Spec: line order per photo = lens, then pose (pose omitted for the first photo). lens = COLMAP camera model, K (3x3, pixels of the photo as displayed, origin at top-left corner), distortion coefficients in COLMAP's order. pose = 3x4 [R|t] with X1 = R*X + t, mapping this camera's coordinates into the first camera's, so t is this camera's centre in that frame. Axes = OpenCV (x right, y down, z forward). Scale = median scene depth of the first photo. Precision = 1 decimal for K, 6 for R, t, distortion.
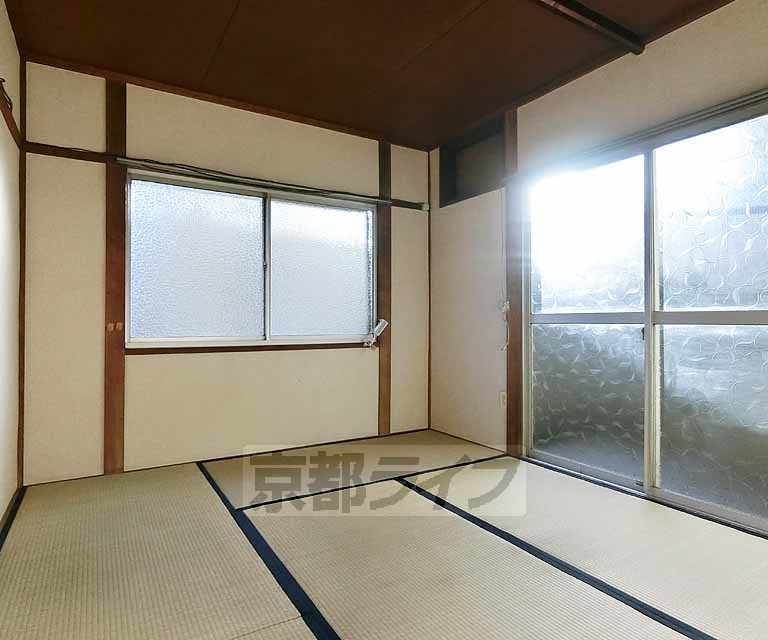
lens RADIAL K [[493.9, 0, 383.7], [0, 493.9, 322.2], [0, 0, 1]] dist [0.007341, -0.007182]
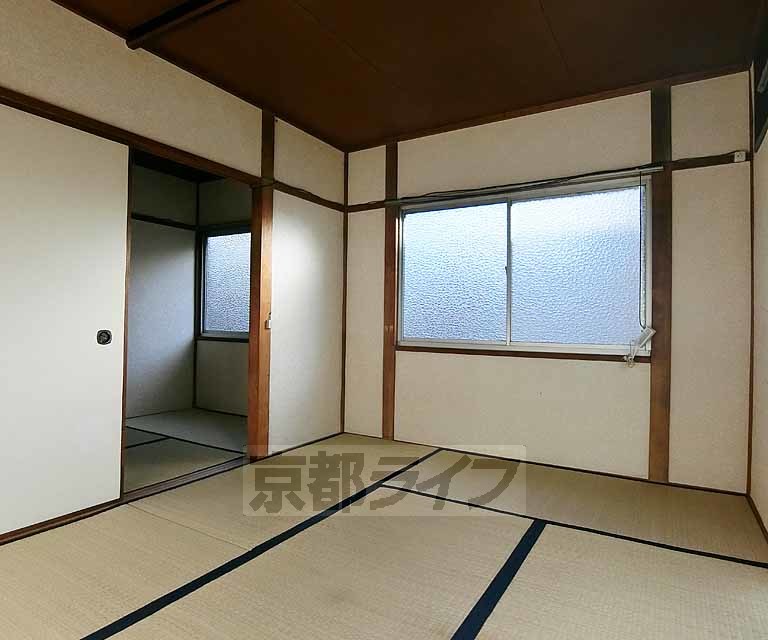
lens RADIAL K [[493.9, 0, 387.1], [0, 493.9, 318.2], [0, 0, 1]] dist [0.007341, -0.007182]
pose [[0.448859, -0.004242, -0.893593, 0.542586], [-0.017061, 0.999766, -0.013316, -0.000746], [0.893440, 0.021223, 0.448681, 0.341097]]
